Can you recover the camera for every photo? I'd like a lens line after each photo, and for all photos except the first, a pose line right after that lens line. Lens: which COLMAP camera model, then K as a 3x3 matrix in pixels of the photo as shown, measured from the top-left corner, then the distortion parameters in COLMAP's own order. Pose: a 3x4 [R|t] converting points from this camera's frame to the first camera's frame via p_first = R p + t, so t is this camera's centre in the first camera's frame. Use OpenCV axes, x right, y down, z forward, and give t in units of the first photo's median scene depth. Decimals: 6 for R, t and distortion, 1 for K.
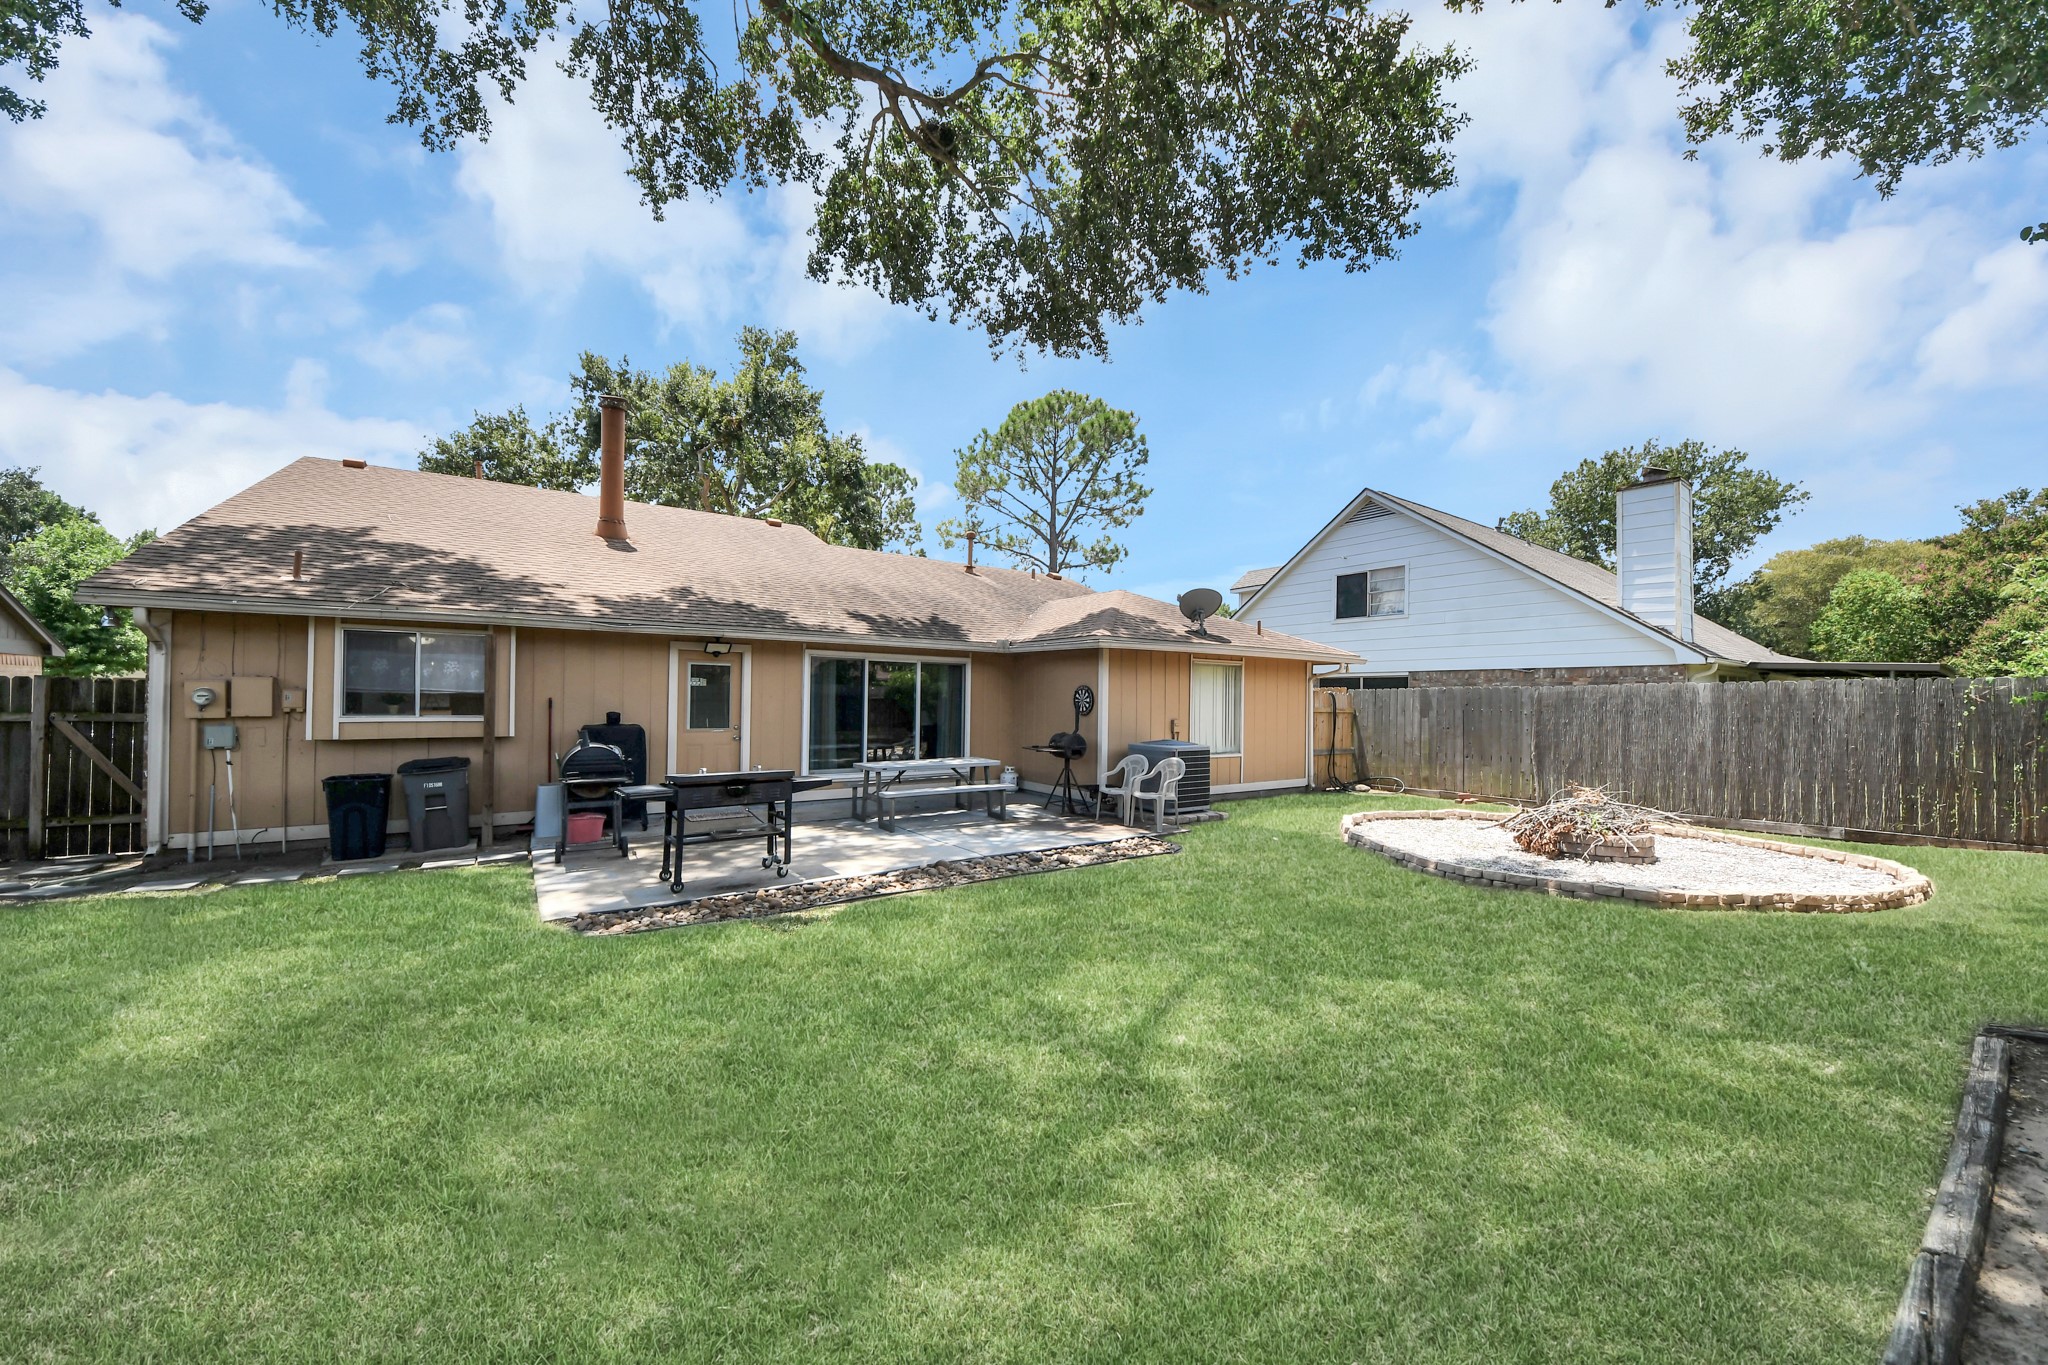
lens RADIAL K [[741.6, 0, 1046.8], [0, 741.6, 670.9], [0, 0, 1]] dist [0.063902, -0.035267]
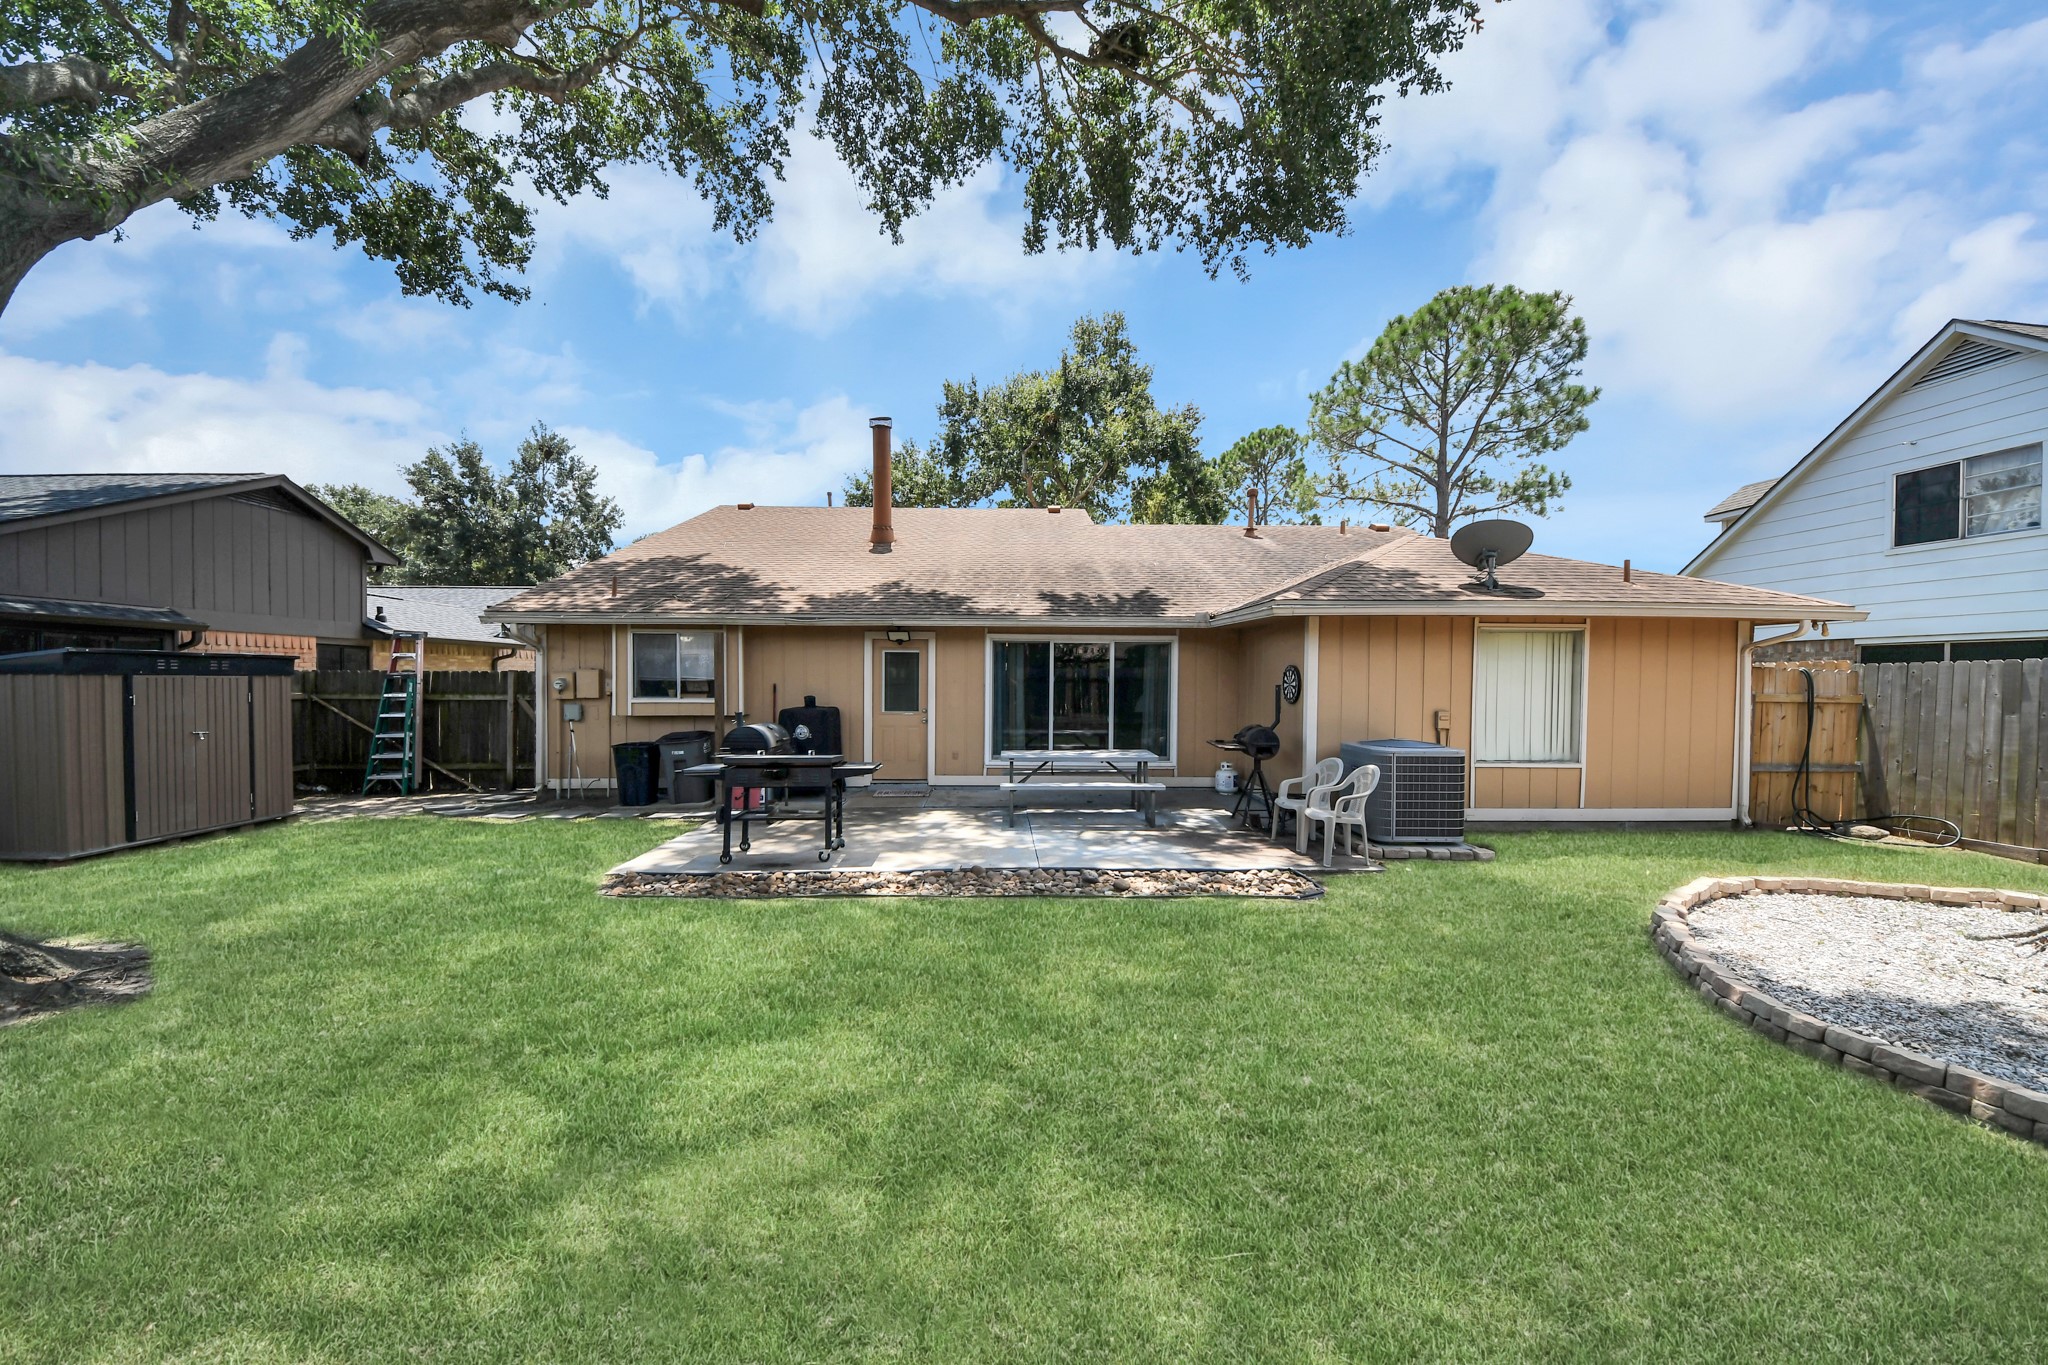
lens RADIAL K [[751.4, 0, 1035.2], [0, 751.4, 680.9], [0, 0, 1]] dist [0.046212, -0.028053]
pose [[0.833367, -0.004592, -0.552701, 0.276698], [0.025233, 0.999239, 0.029745, 0.005350], [0.552144, -0.038735, 0.832849, 0.197471]]
